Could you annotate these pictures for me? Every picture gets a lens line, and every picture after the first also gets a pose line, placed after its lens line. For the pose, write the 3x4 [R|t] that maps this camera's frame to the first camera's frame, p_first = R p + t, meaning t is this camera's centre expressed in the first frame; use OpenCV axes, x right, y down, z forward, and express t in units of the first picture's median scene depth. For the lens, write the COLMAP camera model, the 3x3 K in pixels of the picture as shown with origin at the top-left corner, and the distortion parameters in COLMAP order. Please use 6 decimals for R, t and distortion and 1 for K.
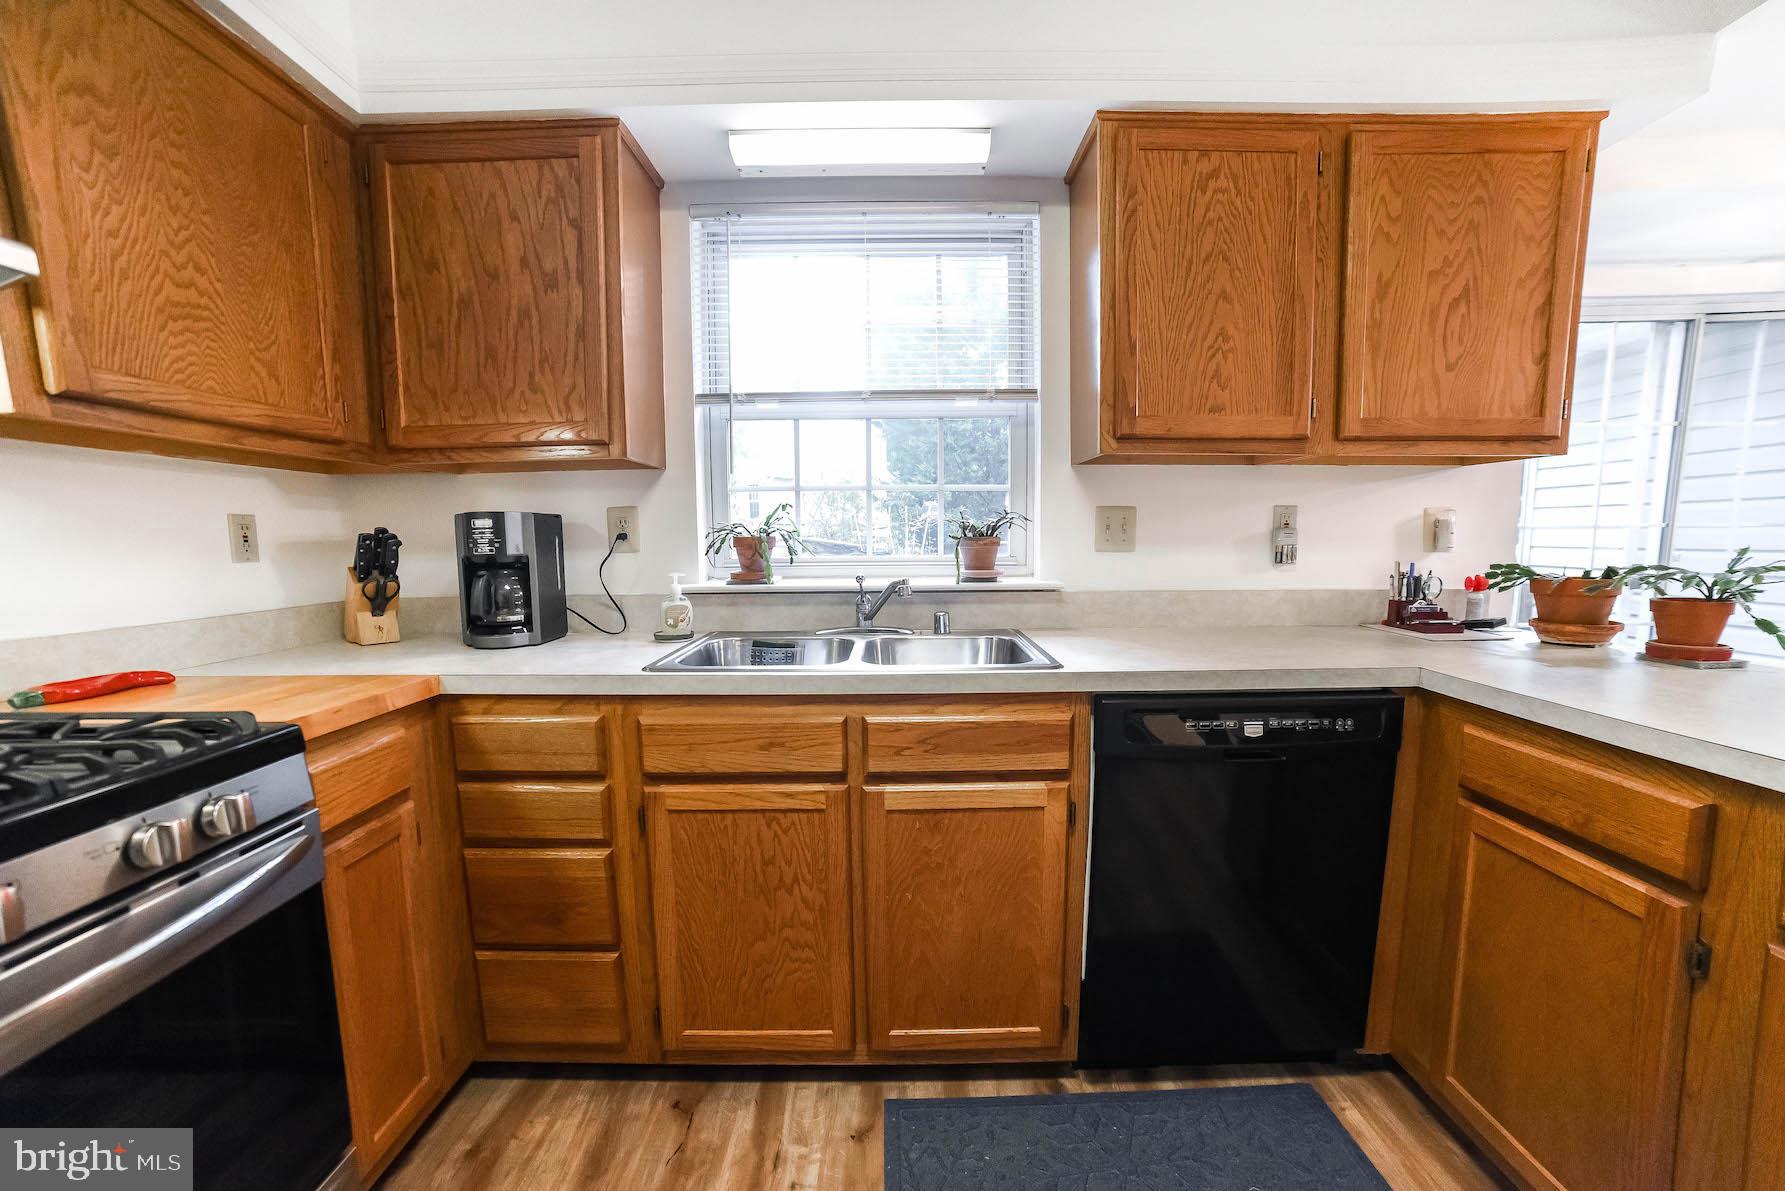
lens RADIAL K [[717.4, 0, 899.6], [0, 717.4, 614.1], [0, 0, 1]] dist [-0.089316, 0.035621]
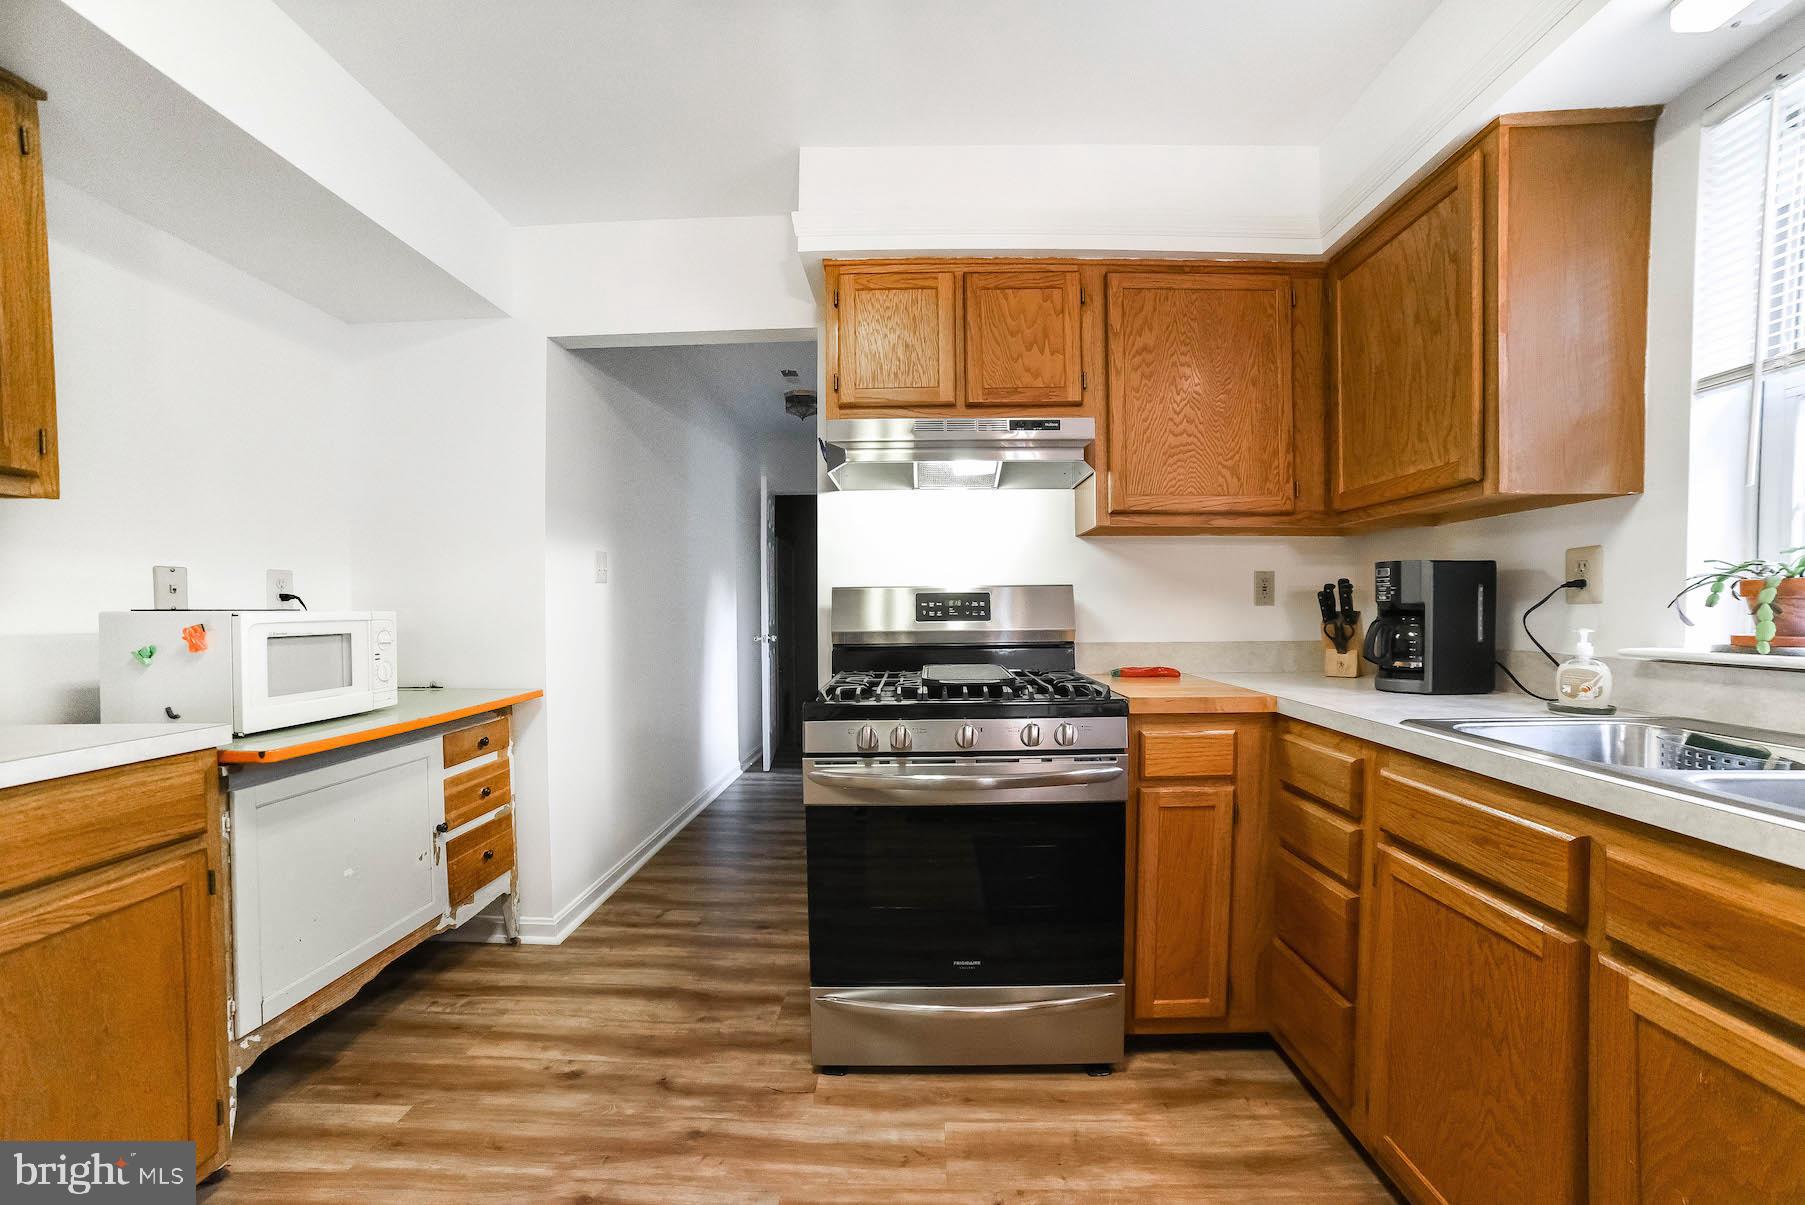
lens RADIAL K [[725.4, 0, 909.6], [0, 725.4, 621.3], [0, 0, 1]] dist [-0.089316, 0.035621]
pose [[-0.022655, 0.027286, -0.999371, 0.527807], [-0.105349, 0.993997, 0.029528, -0.011266], [0.994177, 0.105952, -0.019644, 0.322779]]
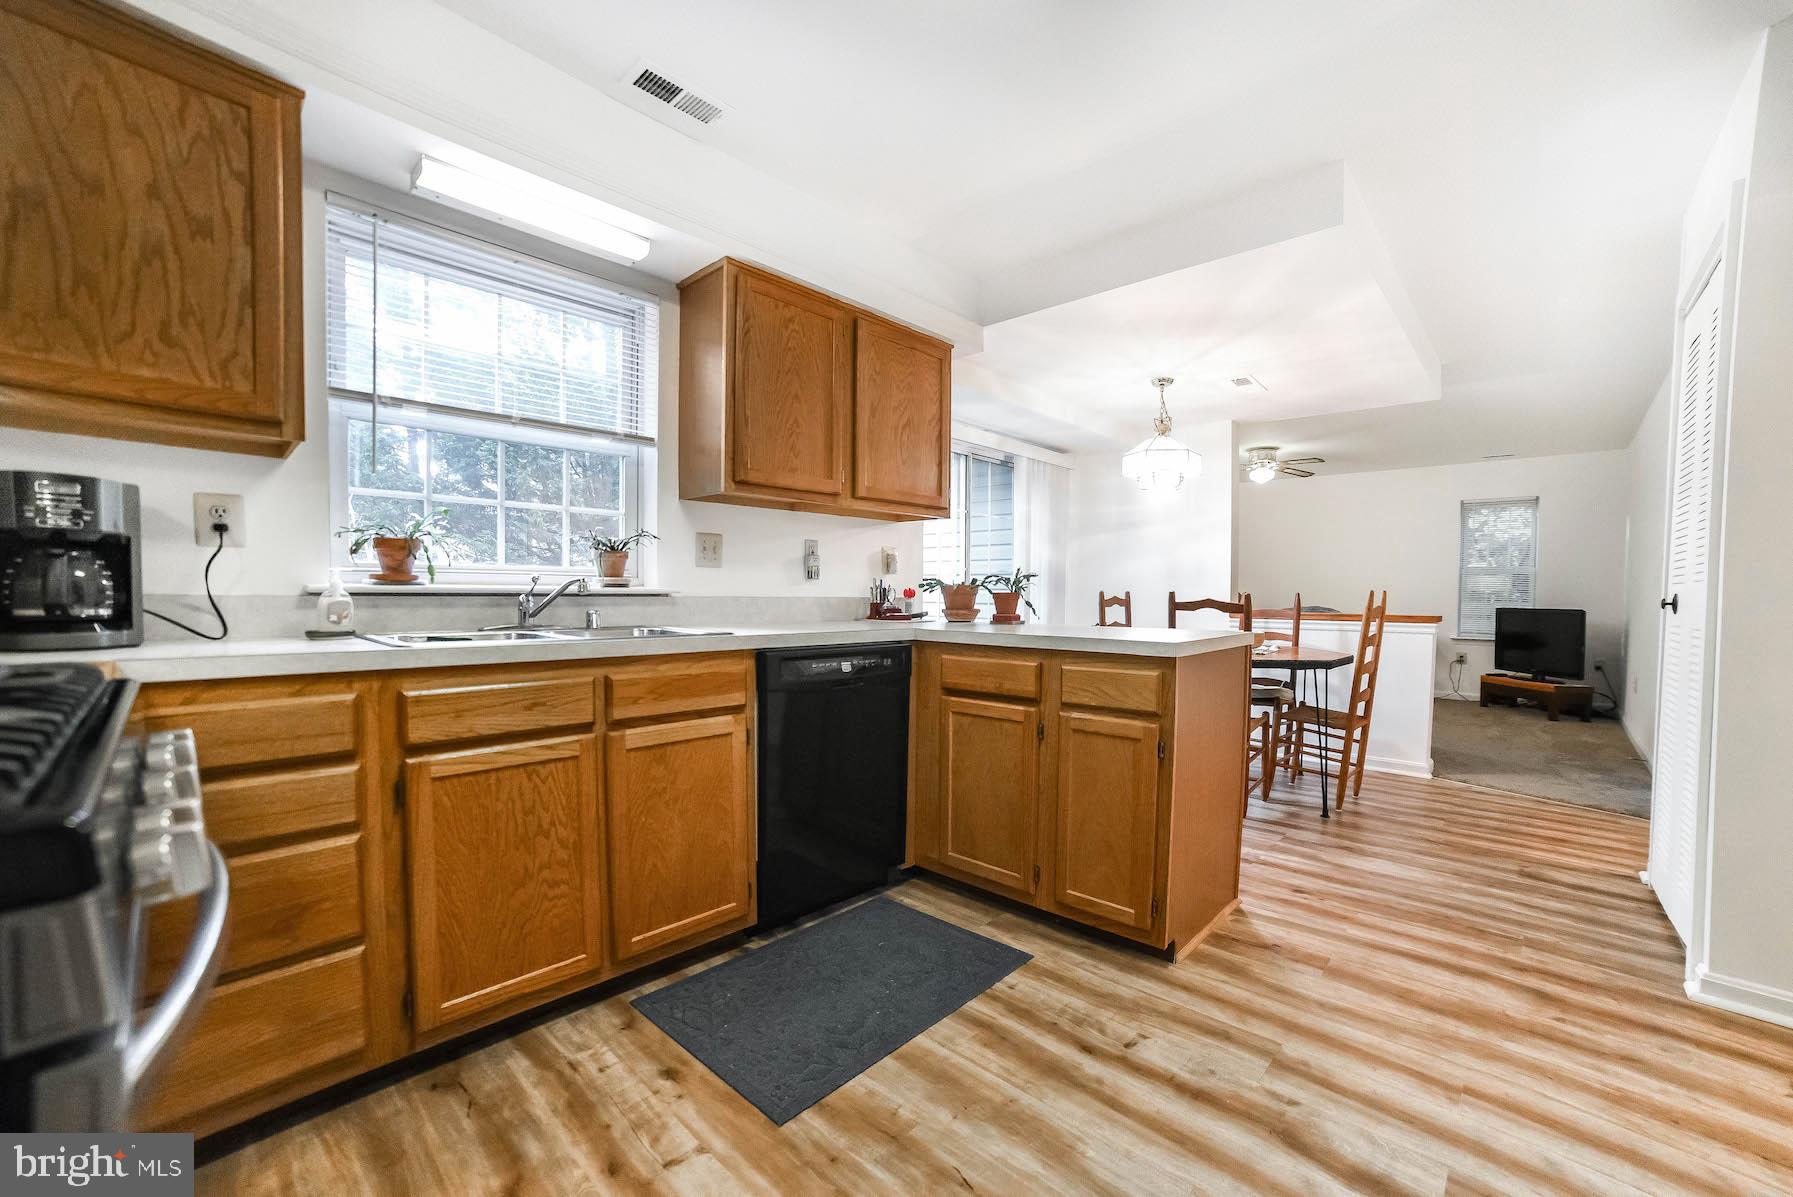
lens RADIAL K [[720.6, 0, 903.6], [0, 720.6, 617.2], [0, 0, 1]] dist [-0.089316, 0.035621]
pose [[0.684070, -0.009238, 0.729357, -0.542341], [0.068351, 0.996332, -0.051488, 0.126151], [-0.726206, 0.085074, 0.682193, -0.213090]]
